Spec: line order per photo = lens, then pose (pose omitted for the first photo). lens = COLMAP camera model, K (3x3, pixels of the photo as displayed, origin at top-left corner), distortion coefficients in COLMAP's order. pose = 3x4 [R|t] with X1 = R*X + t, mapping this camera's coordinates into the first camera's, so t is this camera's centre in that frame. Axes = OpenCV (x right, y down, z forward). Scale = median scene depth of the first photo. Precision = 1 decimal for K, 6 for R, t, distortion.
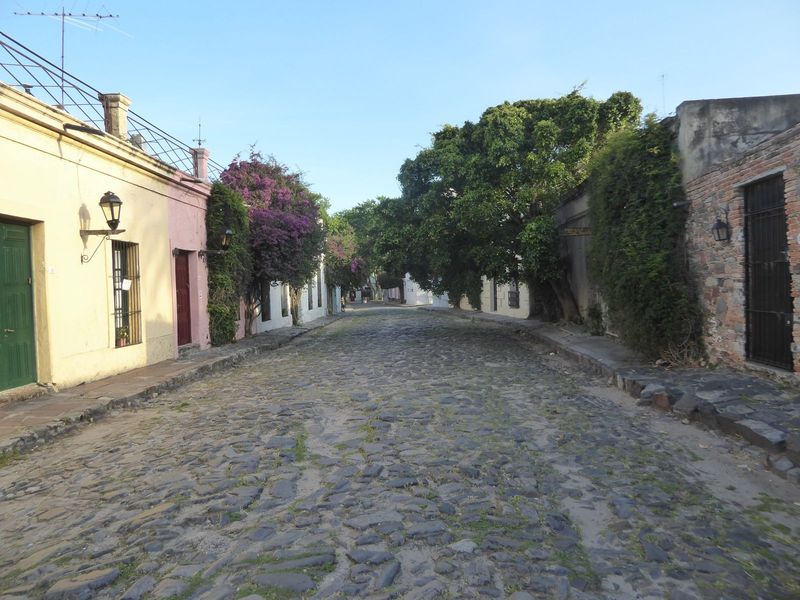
lens RADIAL K [[572.2, 0, 398.9], [0, 572.2, 301.8], [0, 0, 1]] dist [-0.004033, -0.002217]
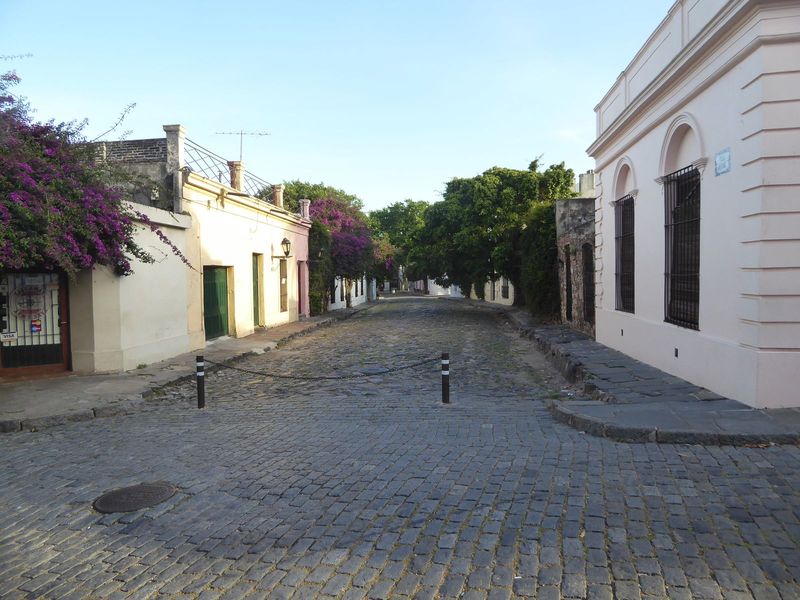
lens RADIAL K [[572.2, 0, 395.5], [0, 572.2, 299.1], [0, 0, 1]] dist [-0.004033, -0.002217]
pose [[0.998594, 0.018491, -0.049685, 0.007923], [-0.017879, 0.999759, 0.012739, 0.000543], [0.049909, -0.011833, 0.998684, -0.611530]]
